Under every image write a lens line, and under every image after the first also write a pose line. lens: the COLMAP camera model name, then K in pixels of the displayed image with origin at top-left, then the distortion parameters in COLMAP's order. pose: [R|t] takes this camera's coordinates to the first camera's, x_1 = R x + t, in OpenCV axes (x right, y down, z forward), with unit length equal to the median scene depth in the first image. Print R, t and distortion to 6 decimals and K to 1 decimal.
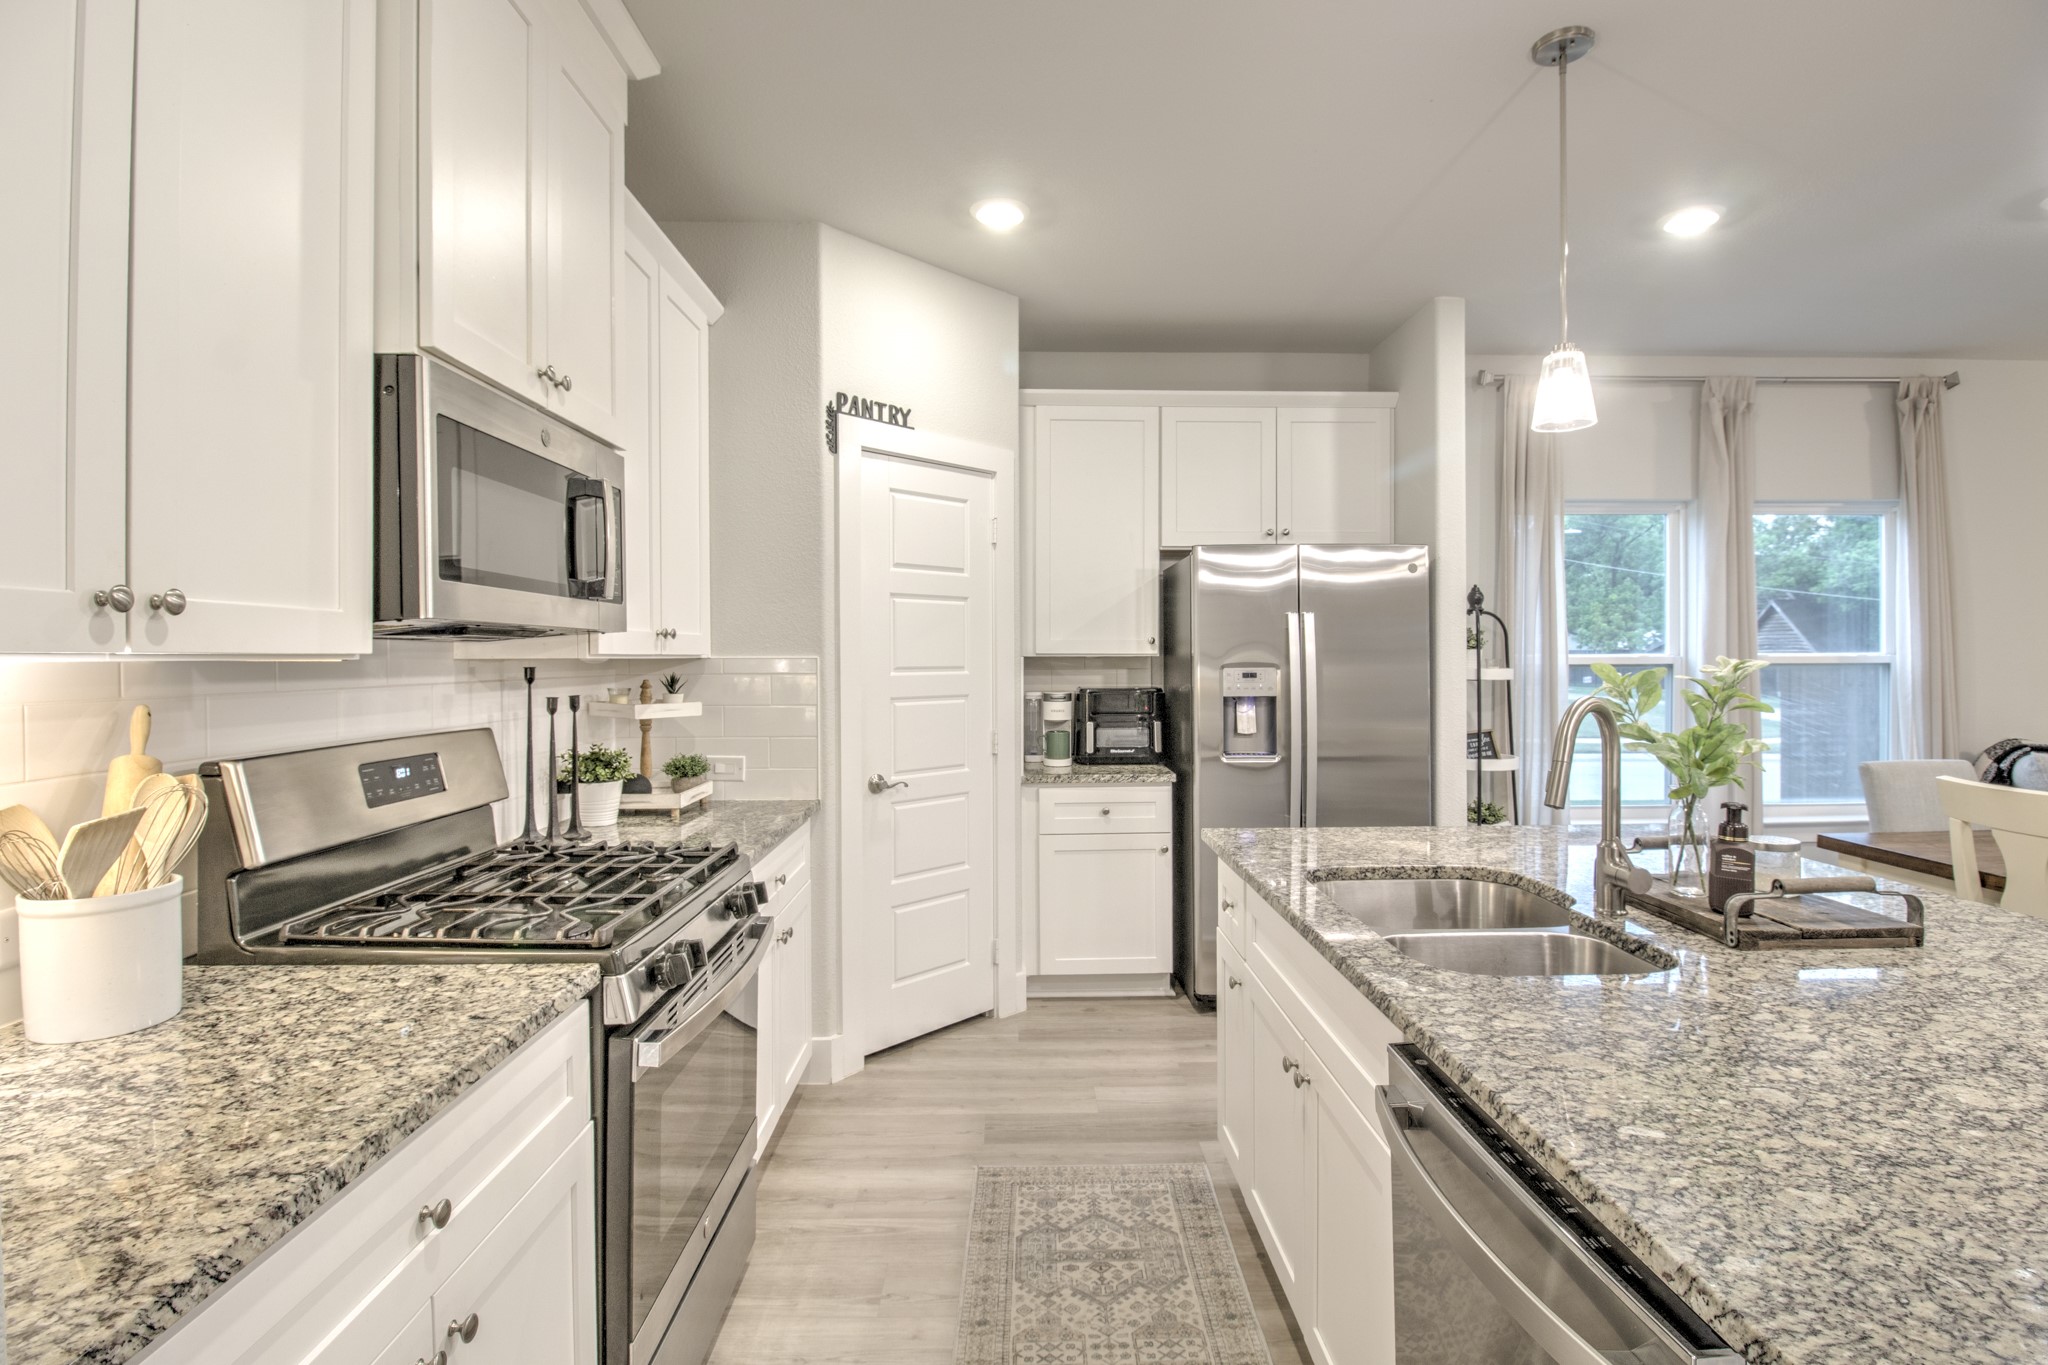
lens RADIAL K [[981.9, 0, 1035.6], [0, 981.9, 666.3], [0, 0, 1]] dist [0.000607, -0.012539]
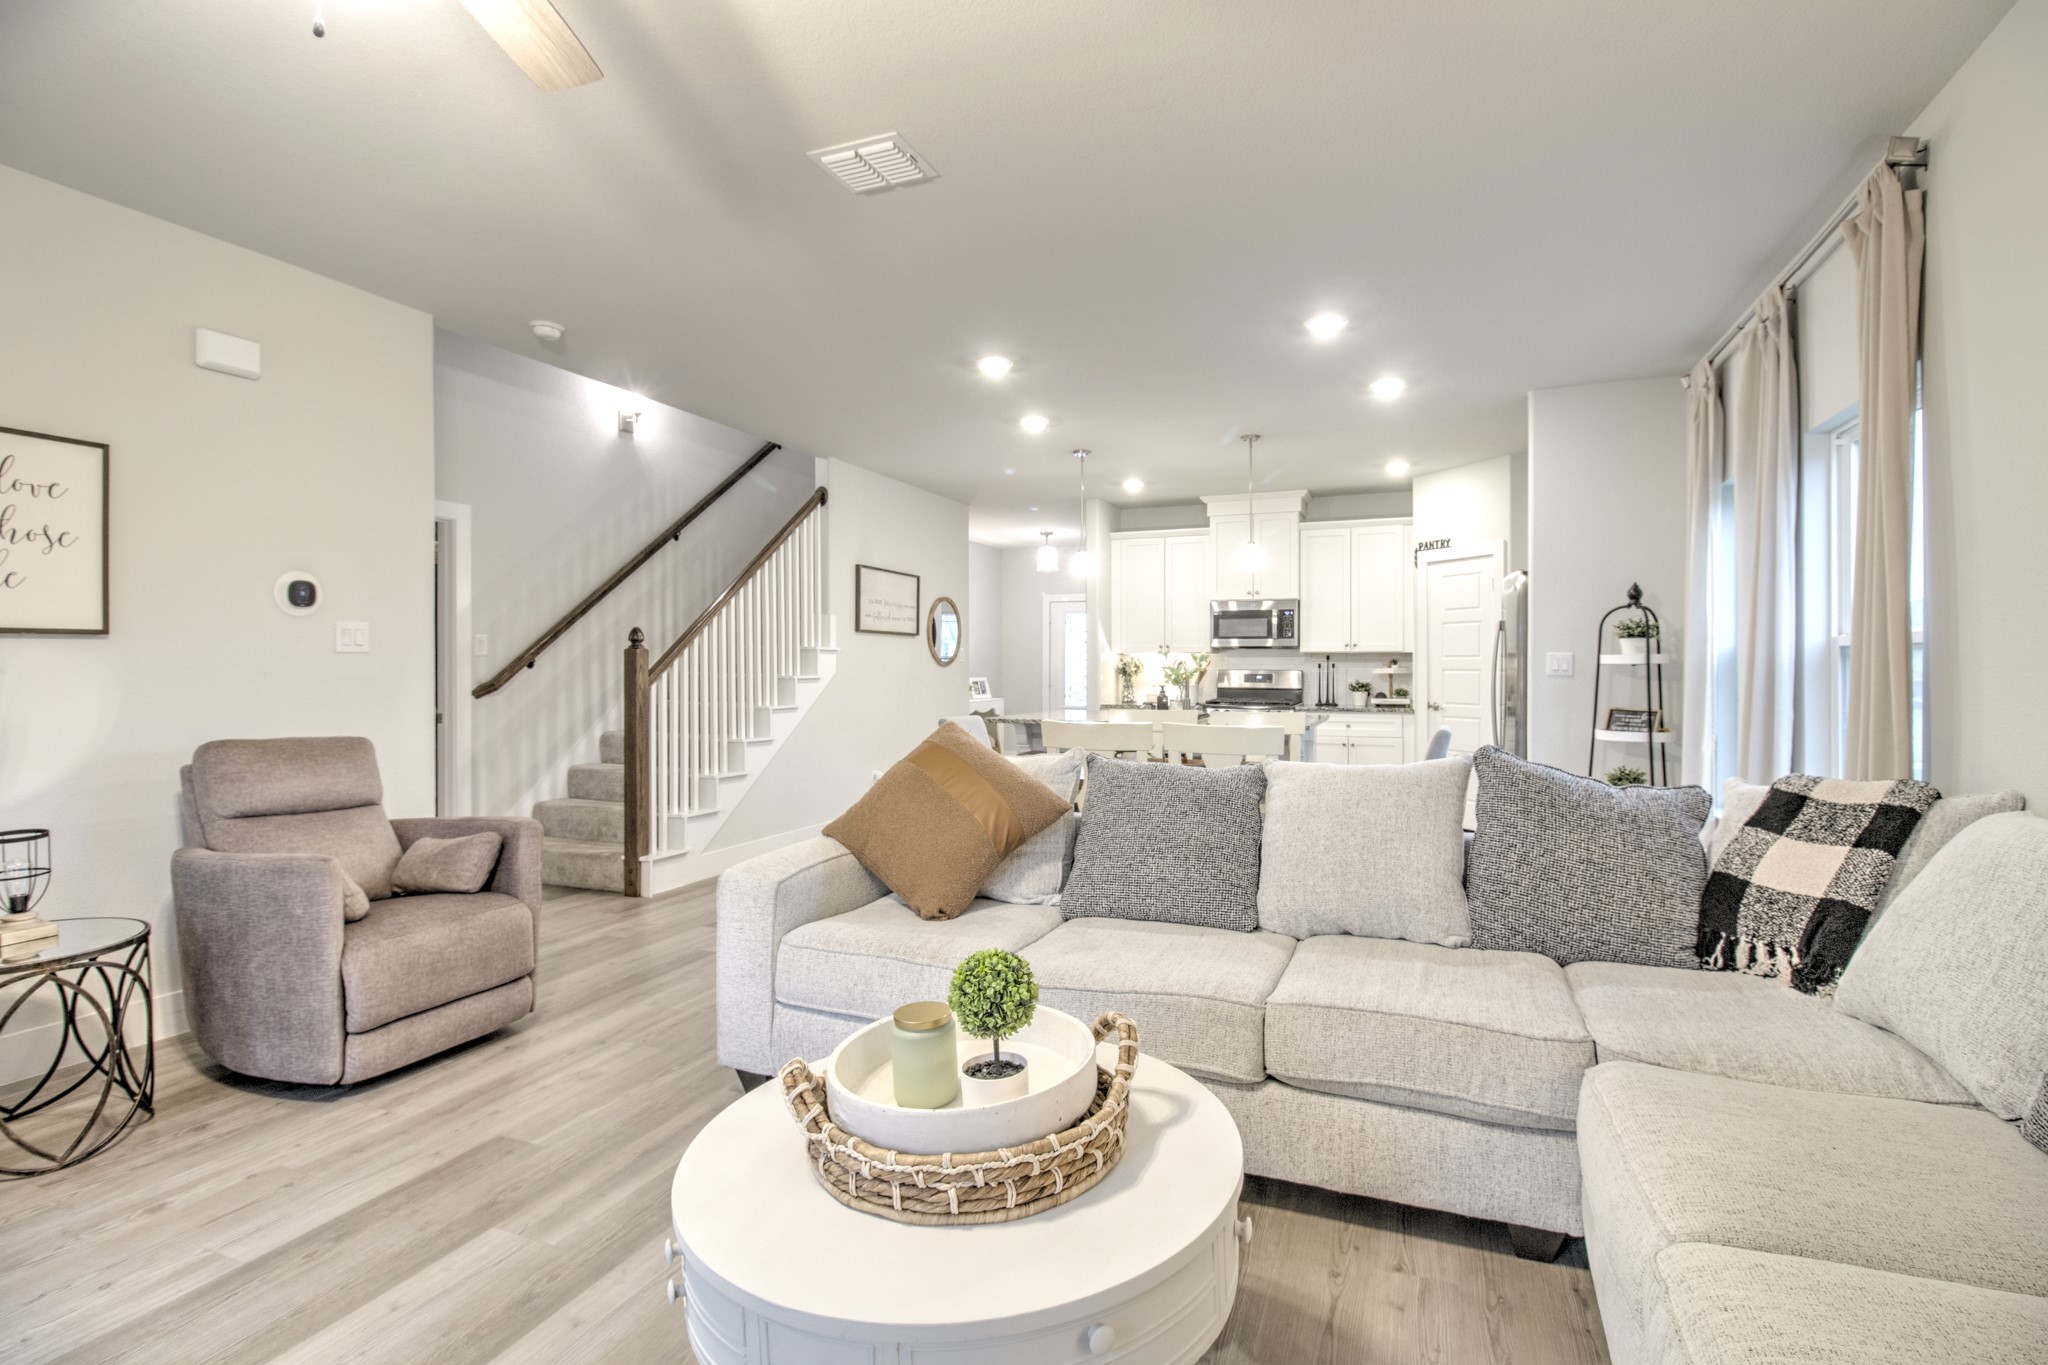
lens RADIAL K [[955.1, 0, 1051.1], [0, 955.1, 662.0], [0, 0, 1]] dist [0.001924, -0.011887]
pose [[-0.389414, -0.000829, -0.921062, 2.276806], [-0.008053, 0.999964, 0.002505, 0.016837], [0.921028, 0.008393, -0.389407, 1.056779]]
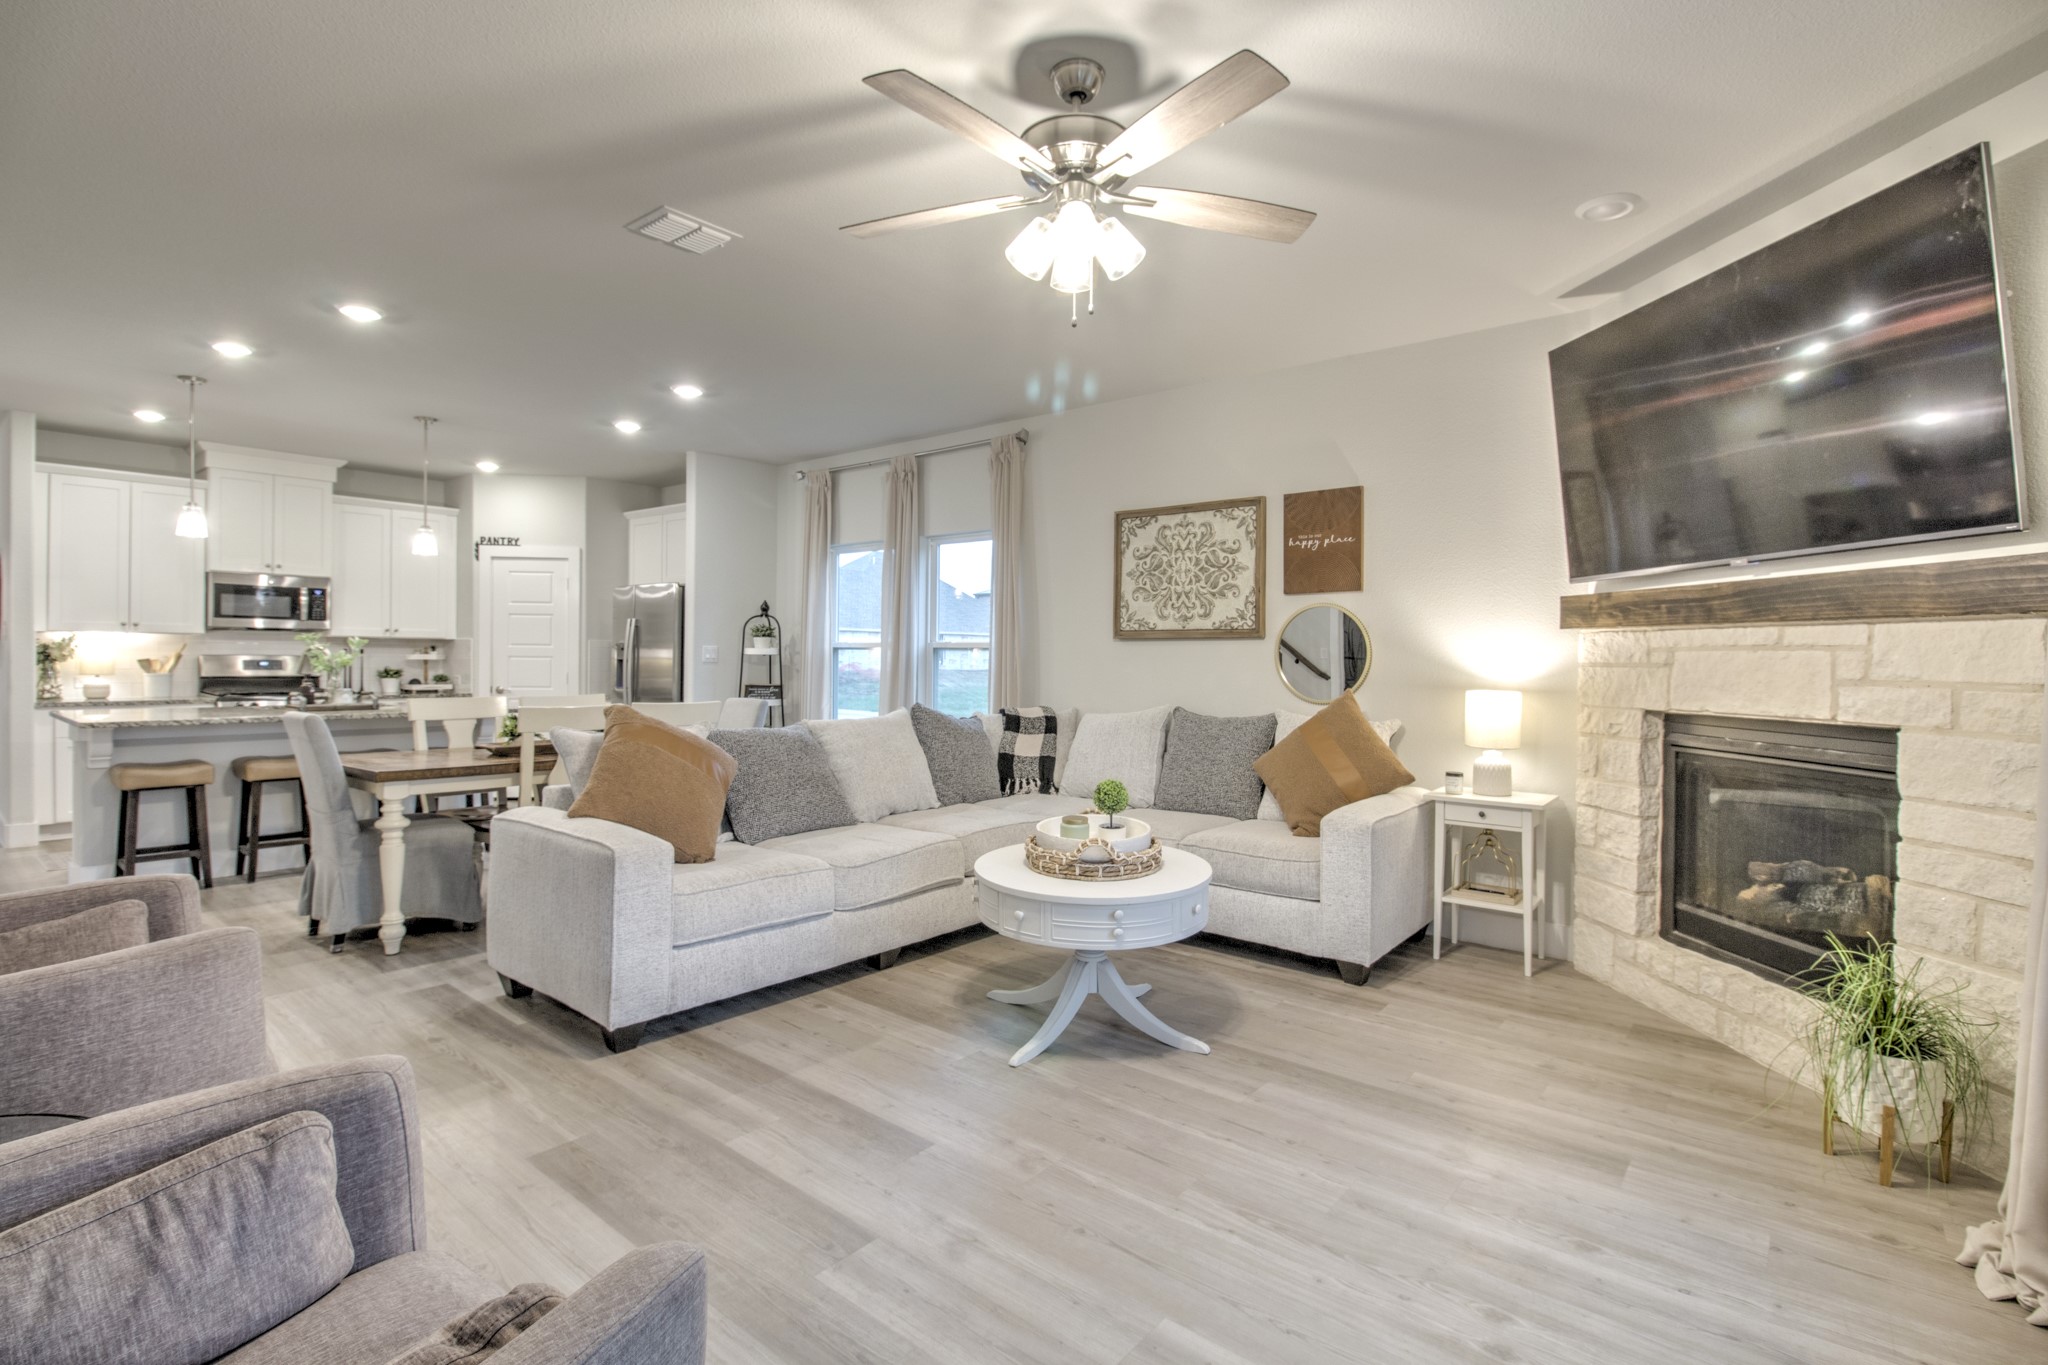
lens RADIAL K [[957.2, 0, 1036.9], [0, 957.2, 675.2], [0, 0, 1]] dist [0.001334, -0.013319]
pose [[0.758938, 0.024352, -0.650707, 2.502076], [-0.020069, 0.999701, 0.014006, 0.020548], [0.650853, 0.002429, 0.759200, 0.039070]]
